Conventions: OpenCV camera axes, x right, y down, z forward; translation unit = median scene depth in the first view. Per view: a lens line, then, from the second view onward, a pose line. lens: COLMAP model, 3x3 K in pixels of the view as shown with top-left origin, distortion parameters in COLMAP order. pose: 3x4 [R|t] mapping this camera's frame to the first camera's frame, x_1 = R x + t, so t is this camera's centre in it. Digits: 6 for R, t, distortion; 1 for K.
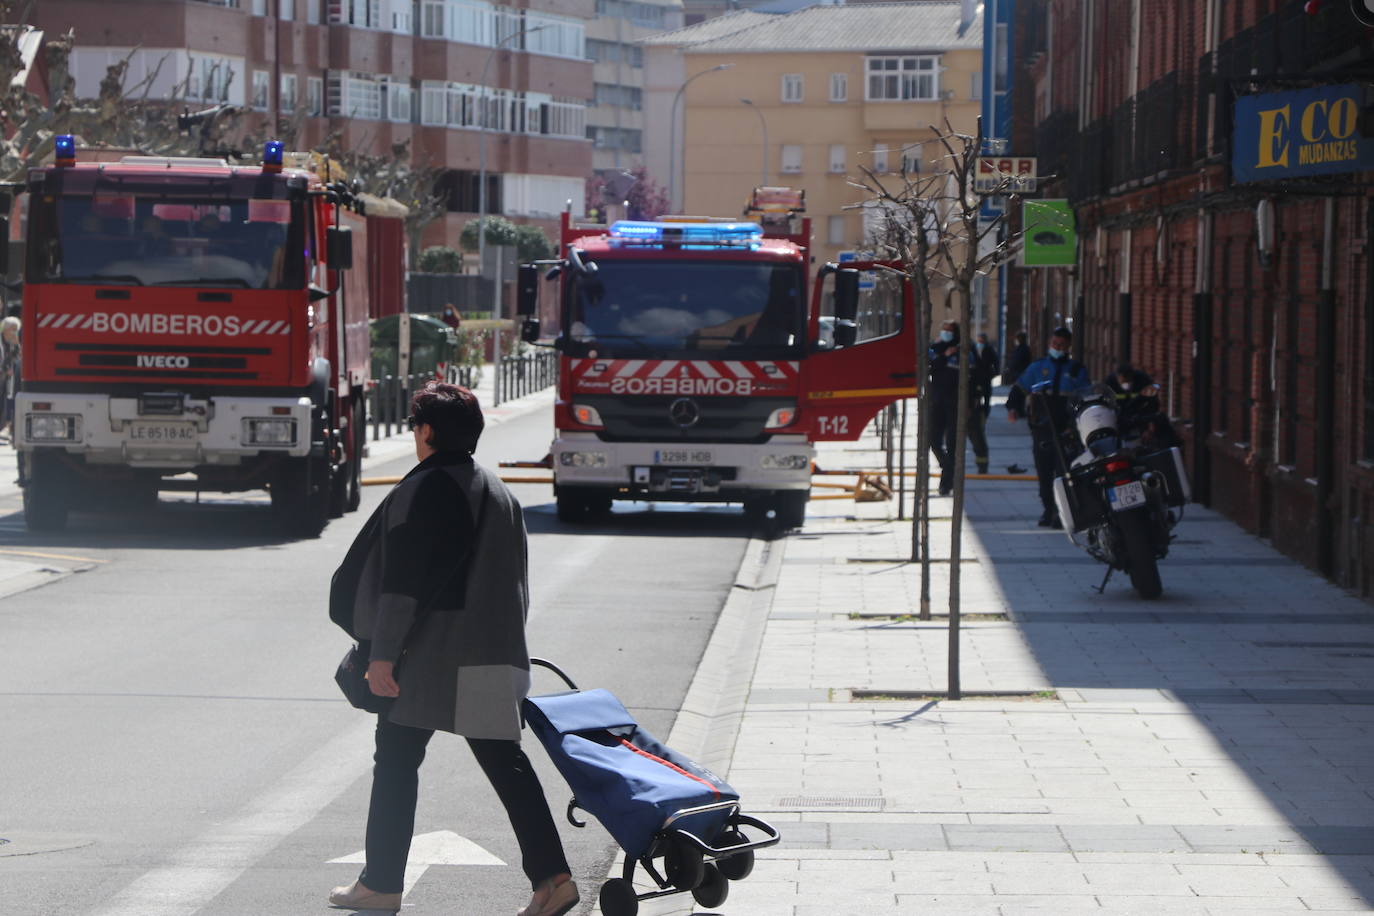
lens RADIAL K [[5625.8, 0, 558.4], [0, 5625.8, 477.7], [0, 0, 1]] dist [1.252101, -3.866480]
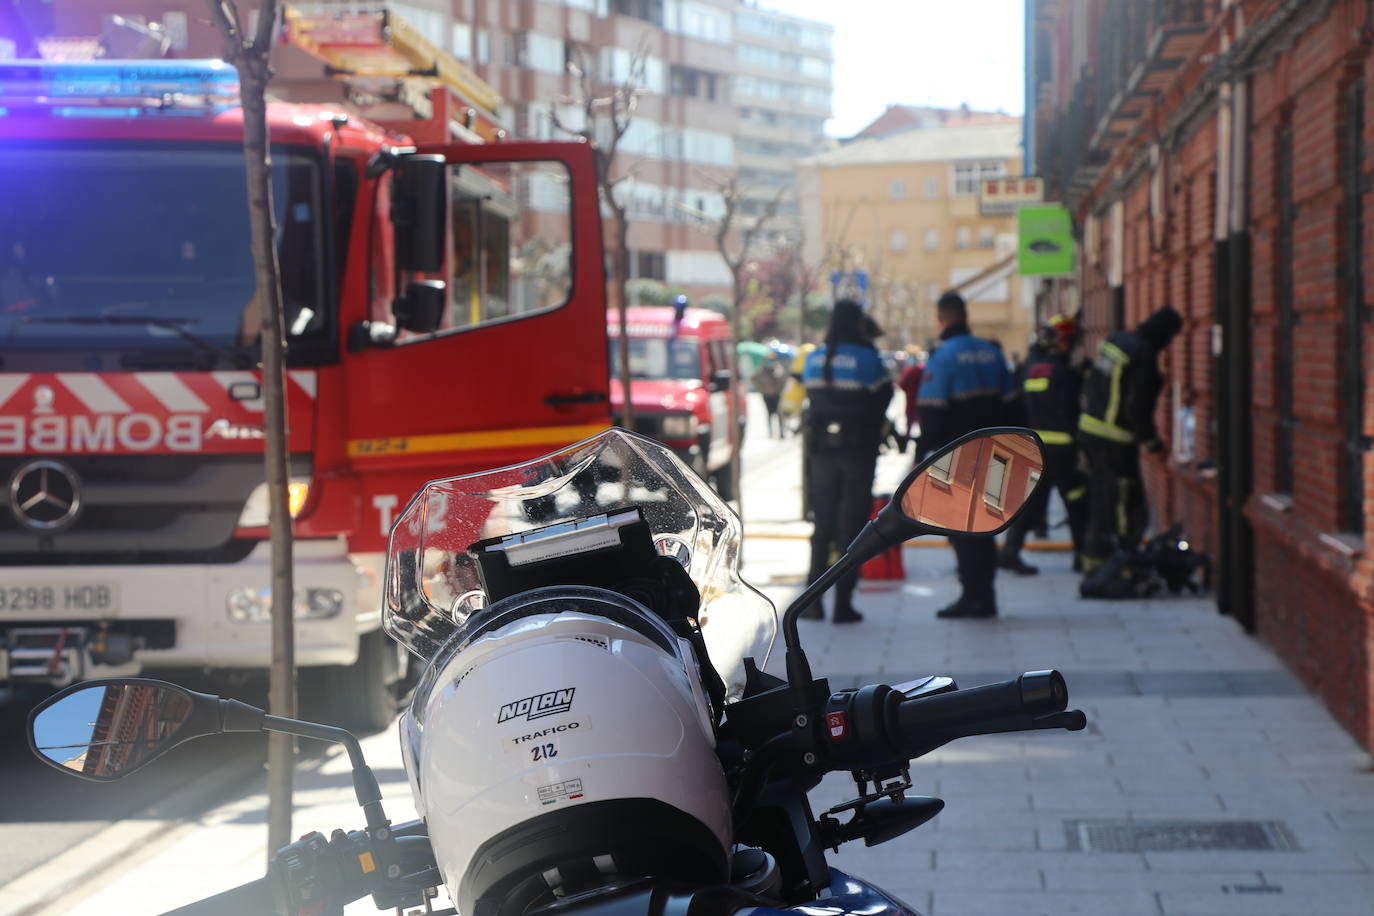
lens RADIAL K [[2629.1, 0, 687.0], [0, 2629.1, 458.0], [0, 0, 1]] dist [0.520489, 0.112952]
pose [[0.996770, -0.021356, -0.077423, 0.074022], [0.021608, 0.999764, 0.002416, -0.011787], [0.077353, -0.004081, 0.996995, 0.680636]]
